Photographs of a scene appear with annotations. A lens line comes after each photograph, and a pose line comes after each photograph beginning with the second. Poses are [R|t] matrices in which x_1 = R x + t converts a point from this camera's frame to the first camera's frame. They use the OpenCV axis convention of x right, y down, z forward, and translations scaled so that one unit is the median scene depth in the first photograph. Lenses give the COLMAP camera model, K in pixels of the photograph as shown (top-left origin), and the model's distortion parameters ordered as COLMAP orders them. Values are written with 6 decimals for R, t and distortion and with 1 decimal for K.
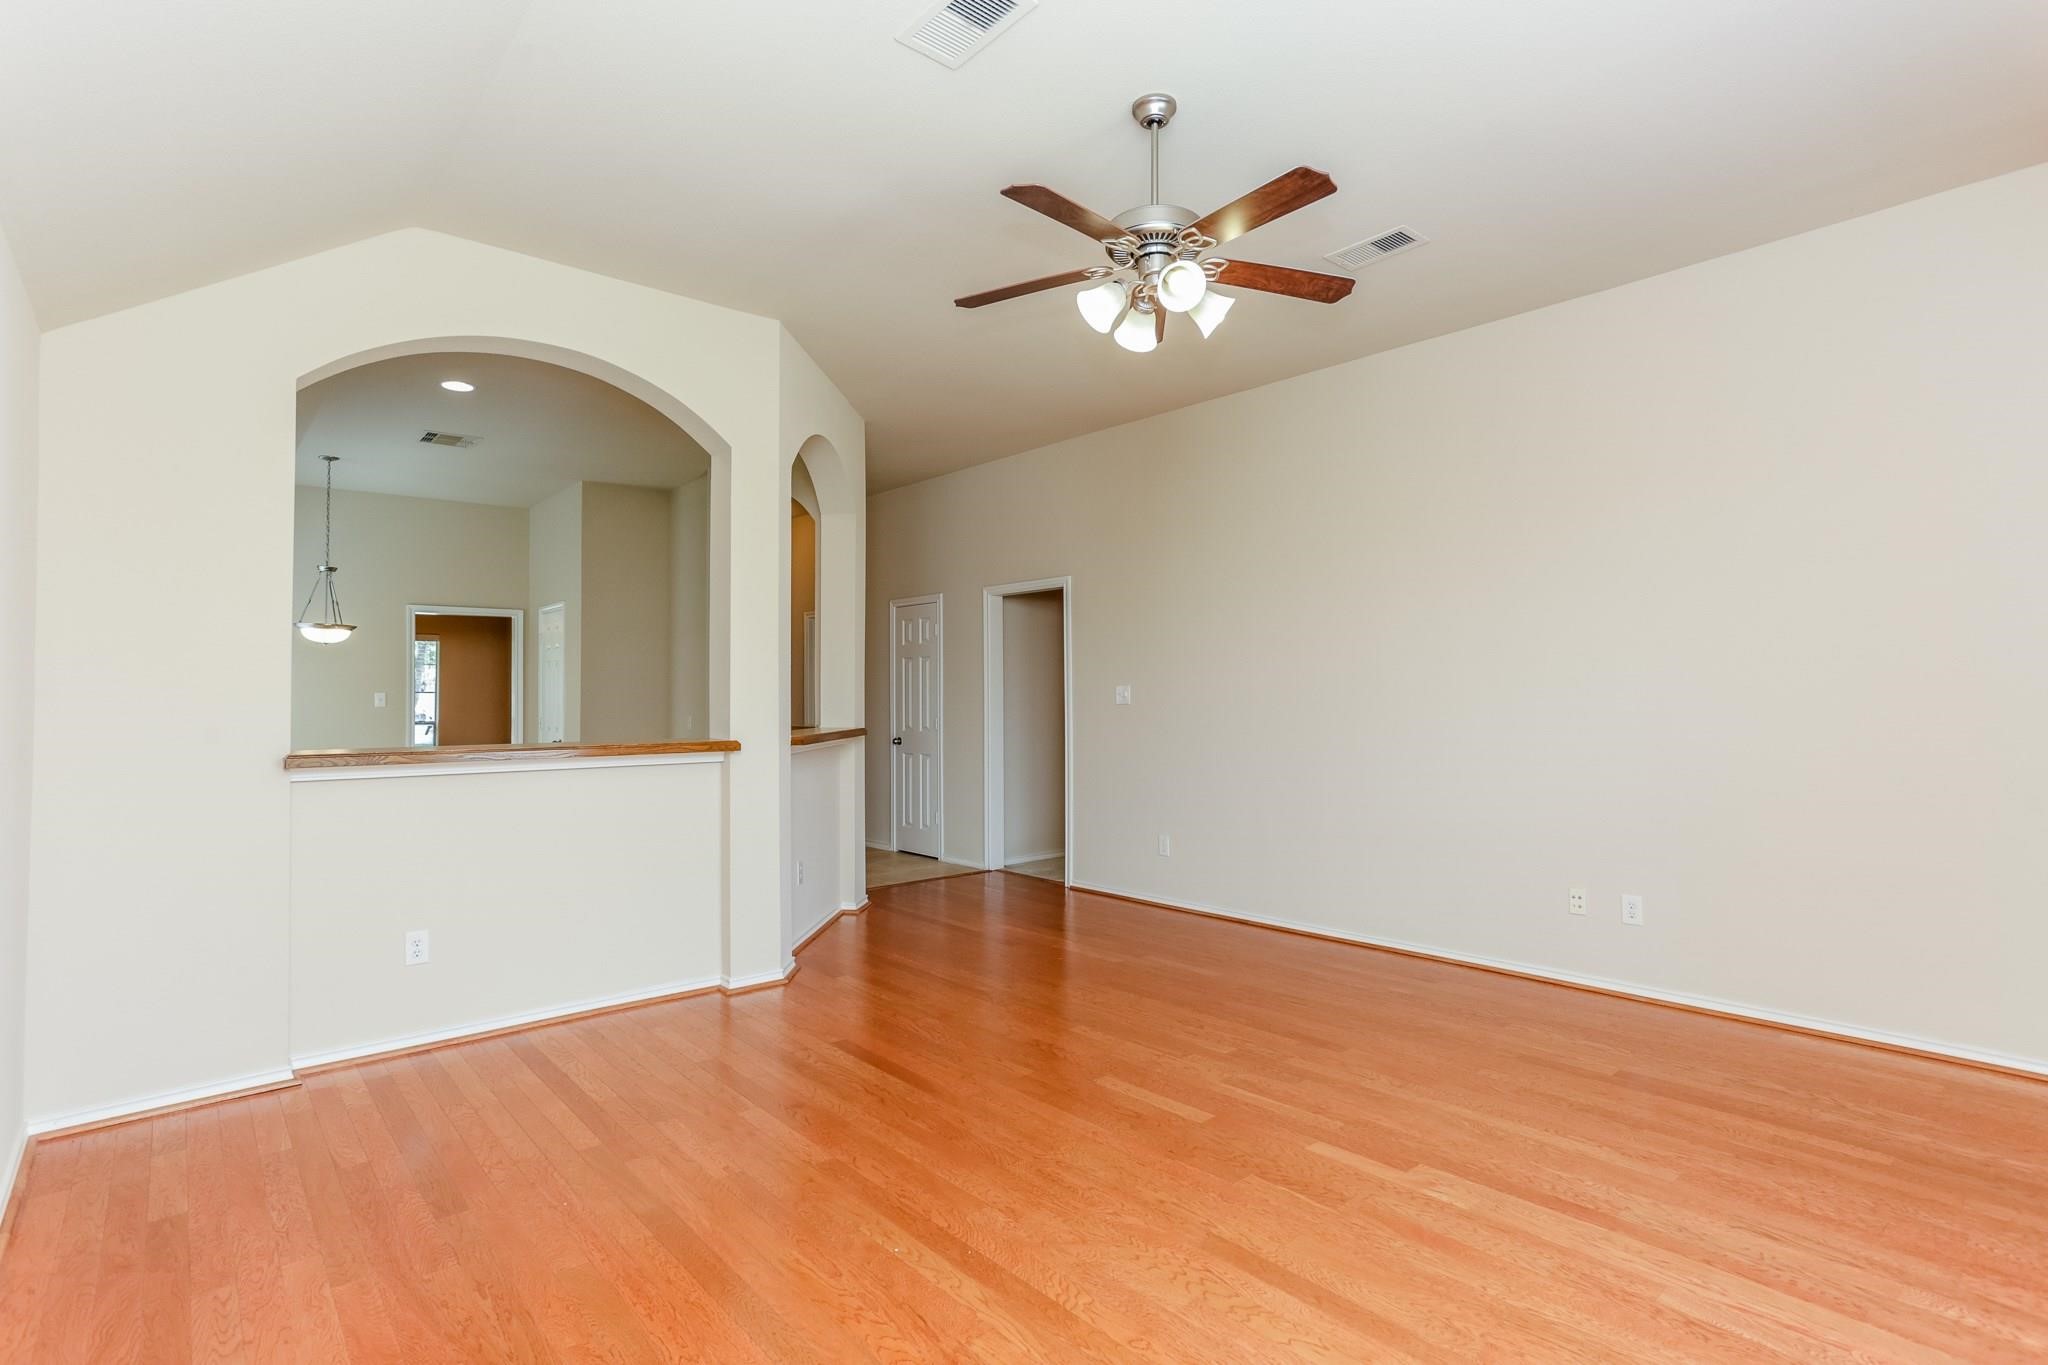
lens RADIAL K [[996.7, 0, 1035.9], [0, 996.7, 674.0], [0, 0, 1]] dist [-0.035105, 0.019011]
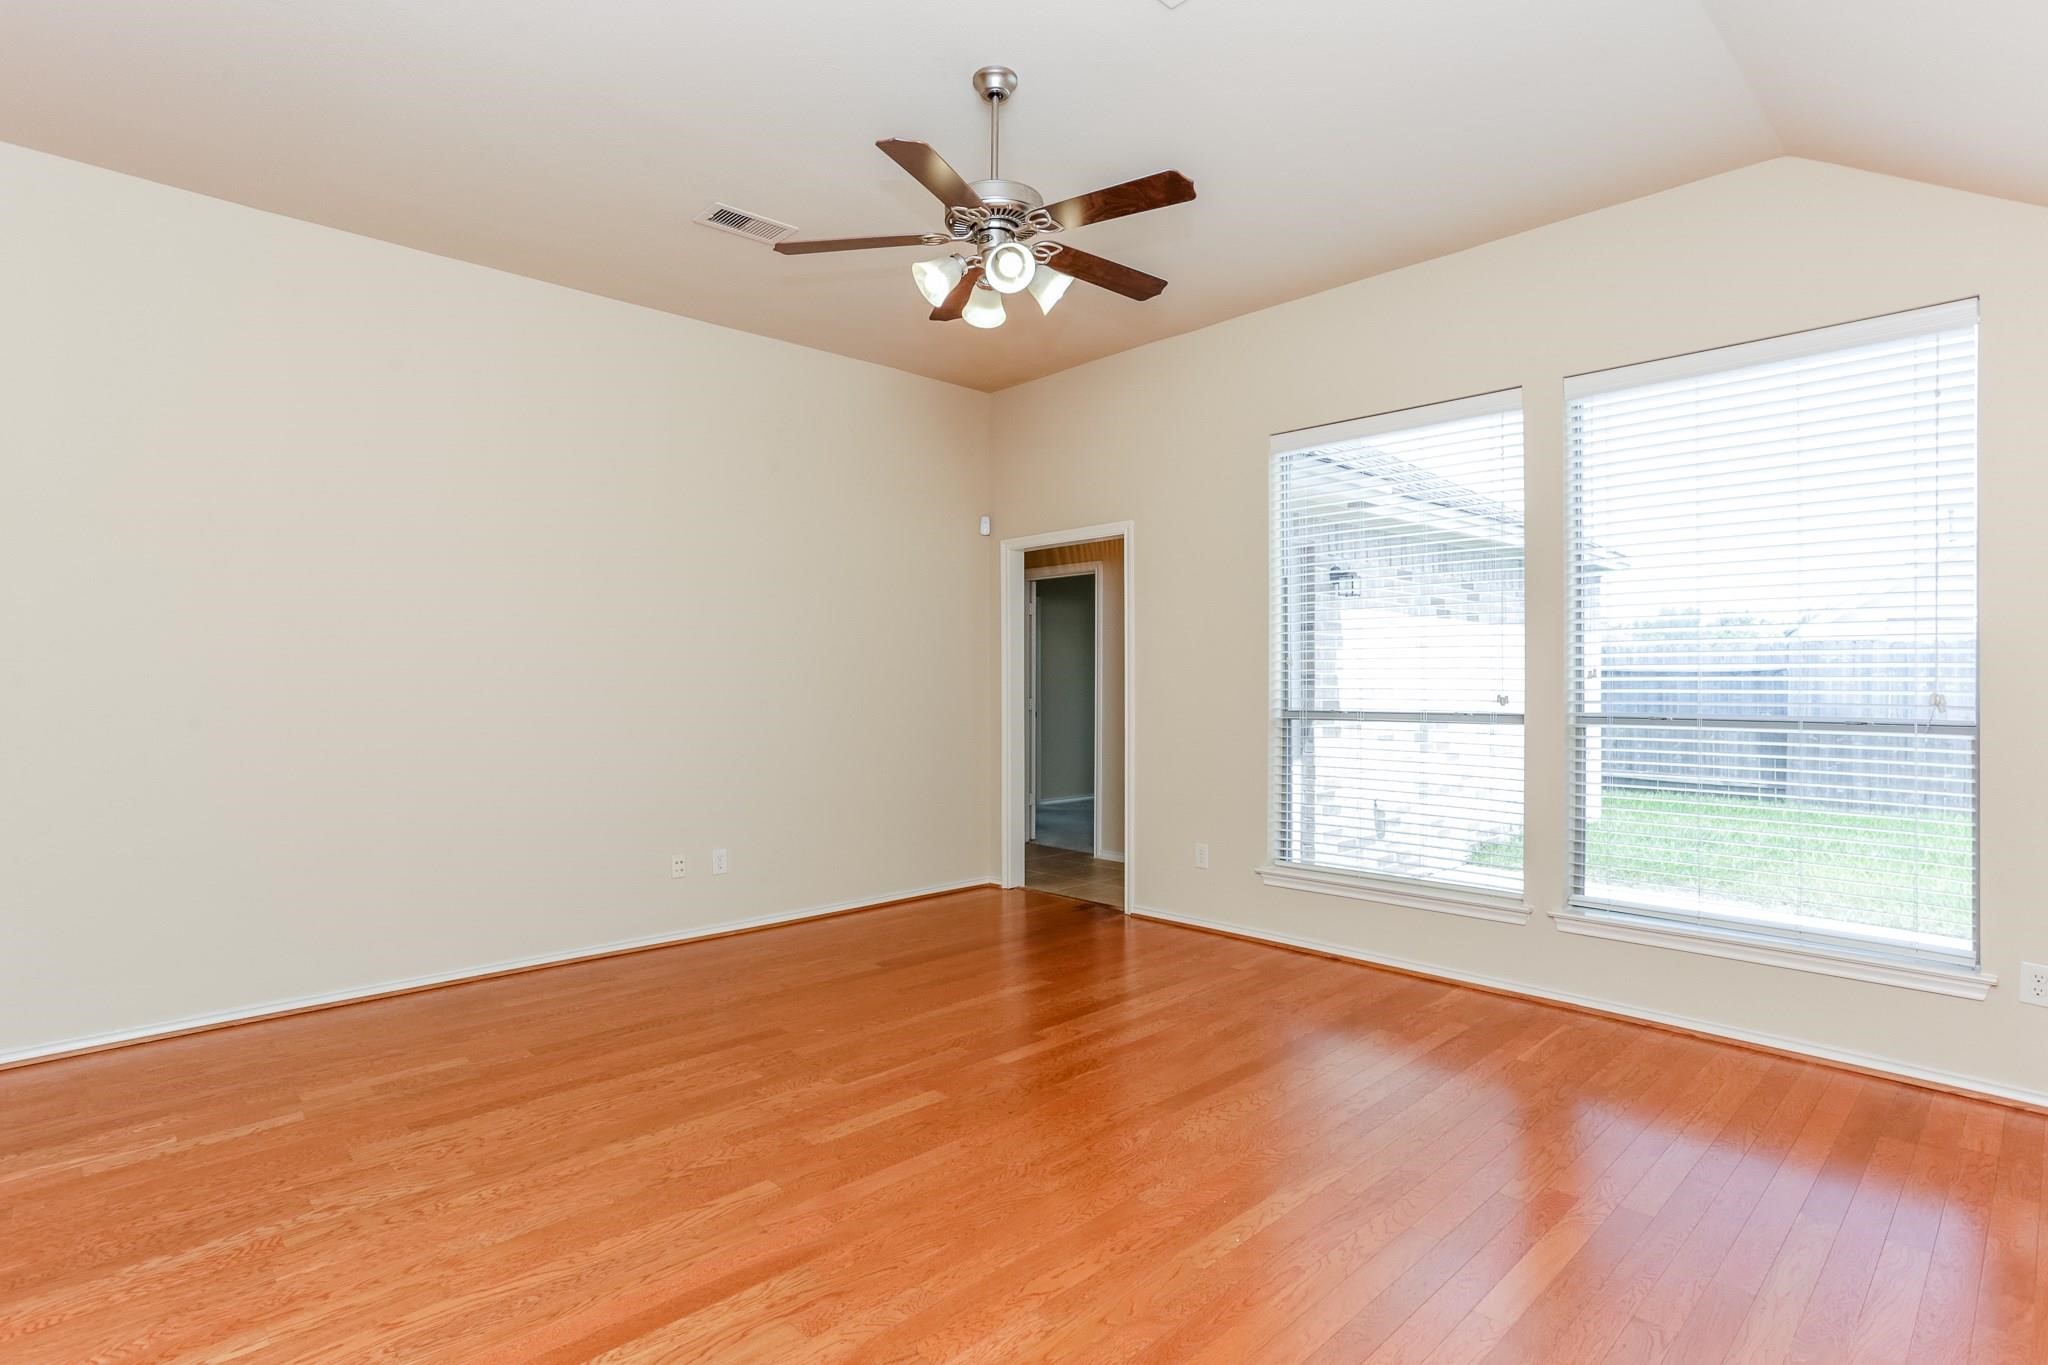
lens RADIAL K [[996.7, 0, 1006.2], [0, 996.7, 691.5], [0, 0, 1]] dist [-0.035105, 0.019011]
pose [[-0.024141, 0.003264, 0.999703, -0.788713], [-0.026290, 0.999647, -0.003898, 0.035375], [-0.999363, -0.026376, -0.024047, 0.896694]]
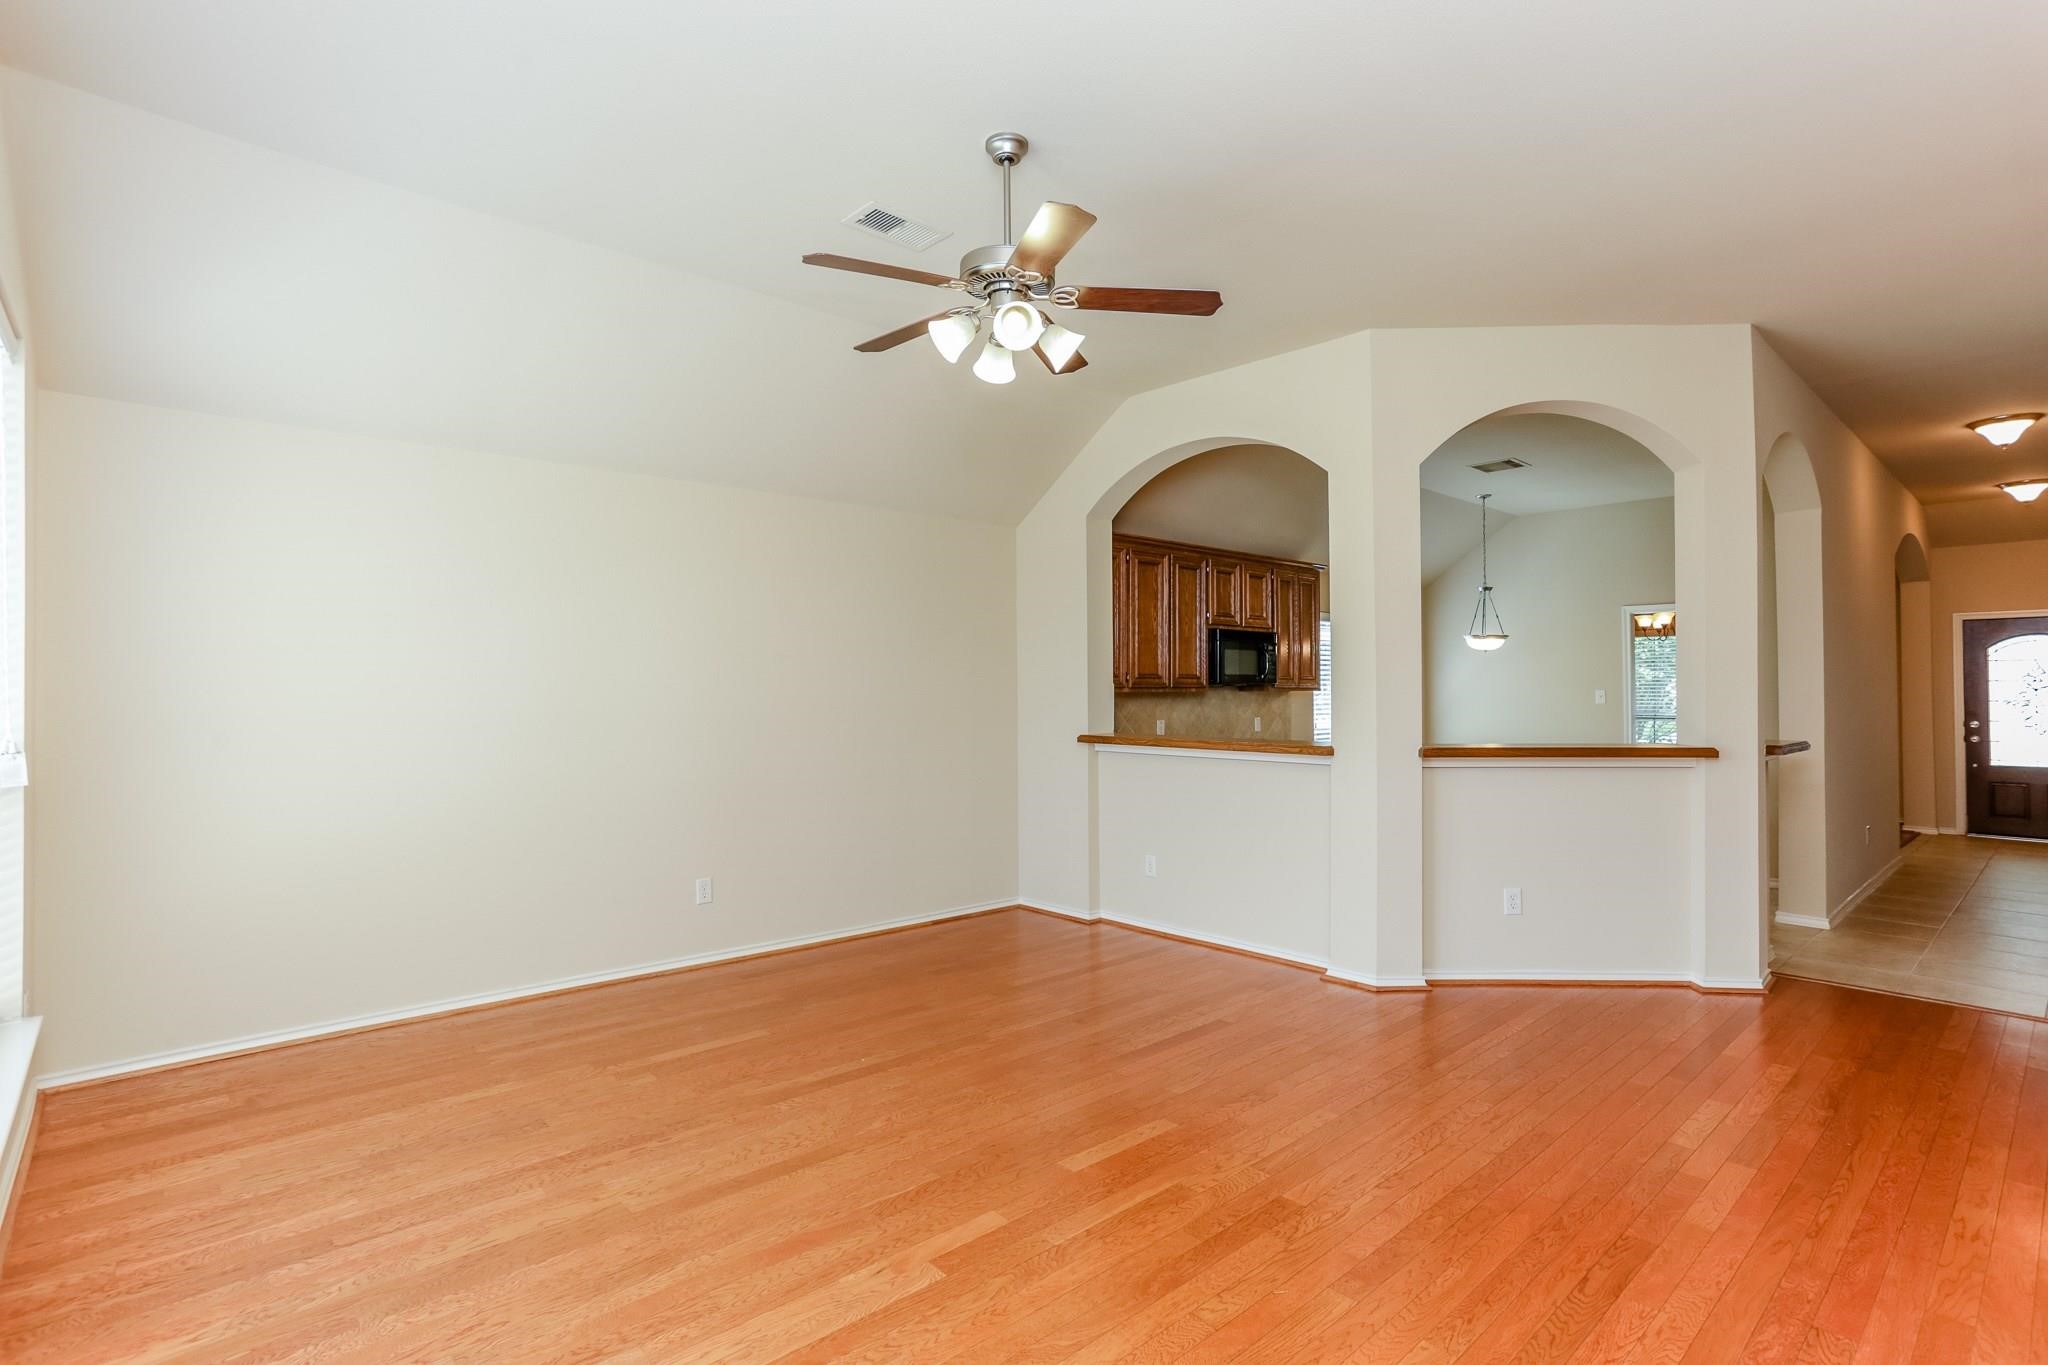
lens RADIAL K [[996.7, 0, 1025.8], [0, 996.7, 690.7], [0, 0, 1]] dist [-0.035105, 0.019011]
pose [[0.012231, 0.008253, -0.999891, 1.038887], [0.026131, 0.999622, 0.008571, -0.015604], [0.999584, -0.026233, 0.012011, 0.892335]]
